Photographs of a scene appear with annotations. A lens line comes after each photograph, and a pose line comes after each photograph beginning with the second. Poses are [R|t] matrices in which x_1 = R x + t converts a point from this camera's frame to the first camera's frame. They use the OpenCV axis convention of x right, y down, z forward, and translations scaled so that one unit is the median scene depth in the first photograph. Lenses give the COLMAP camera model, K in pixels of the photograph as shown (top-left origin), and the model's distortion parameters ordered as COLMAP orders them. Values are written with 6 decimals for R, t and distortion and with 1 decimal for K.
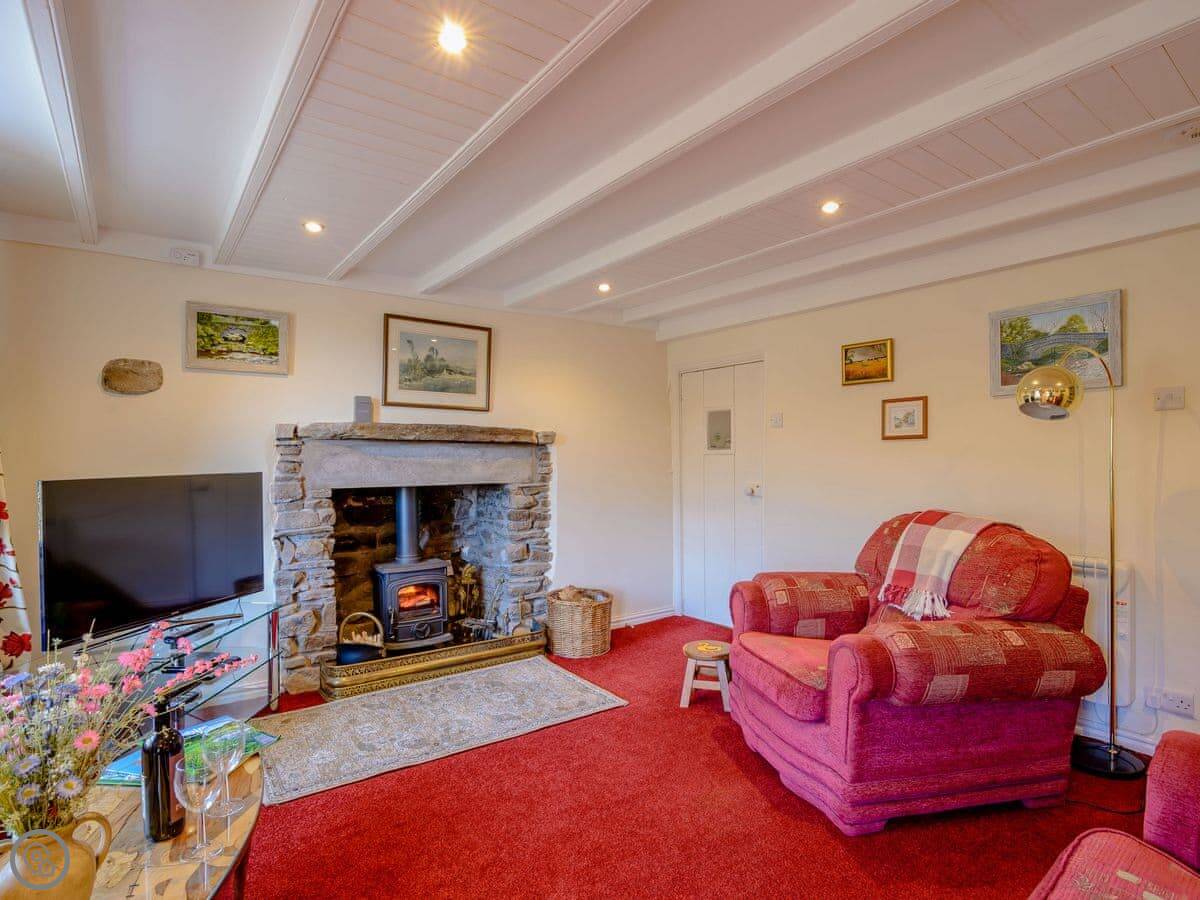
lens RADIAL K [[629.4, 0, 607.7], [0, 629.4, 458.6], [0, 0, 1]] dist [-0.001094, -0.000616]
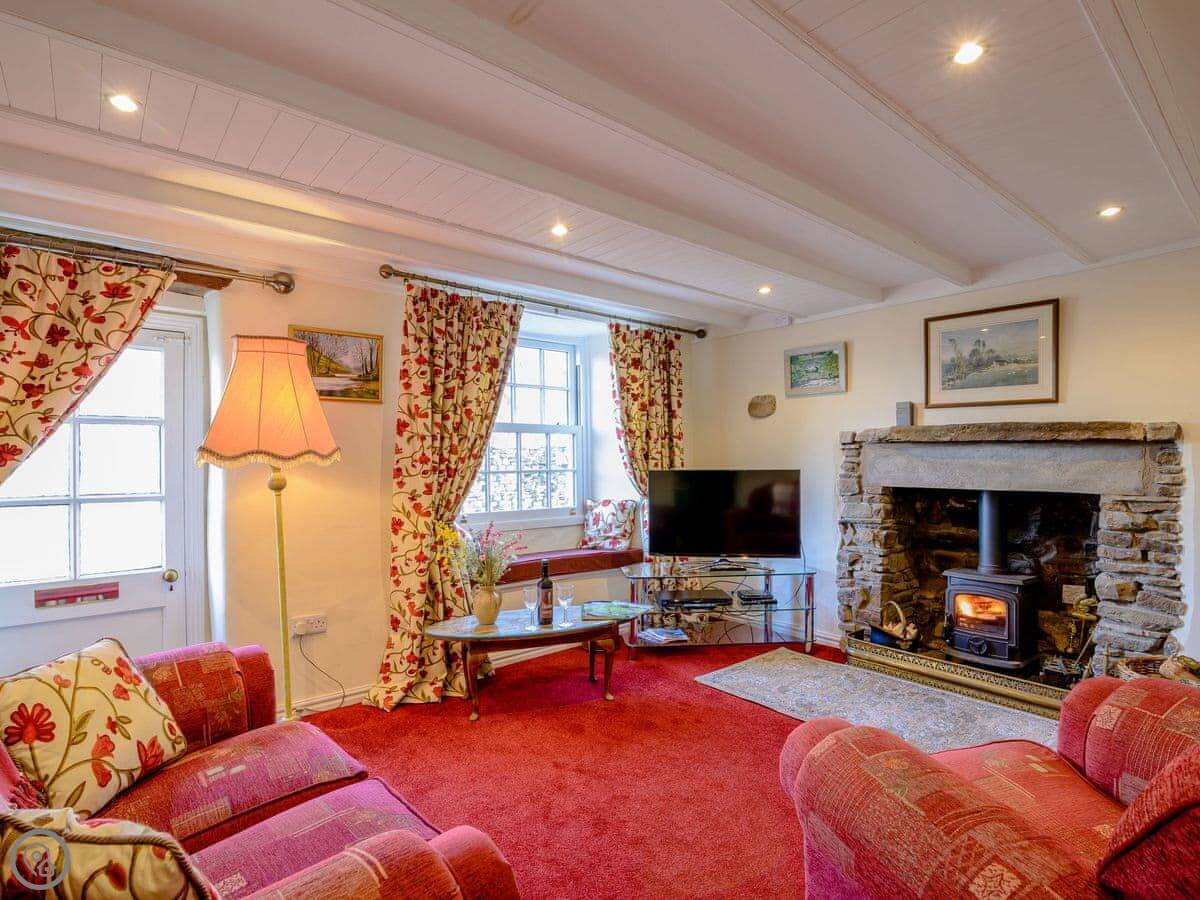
lens RADIAL K [[629.4, 0, 606.7], [0, 629.4, 448.4], [0, 0, 1]] dist [-0.001094, -0.000616]
pose [[0.079355, -0.011073, -0.996785, 0.620296], [-0.003368, 0.999930, -0.011376, -0.005761], [0.996841, 0.004260, 0.079312, 0.397859]]
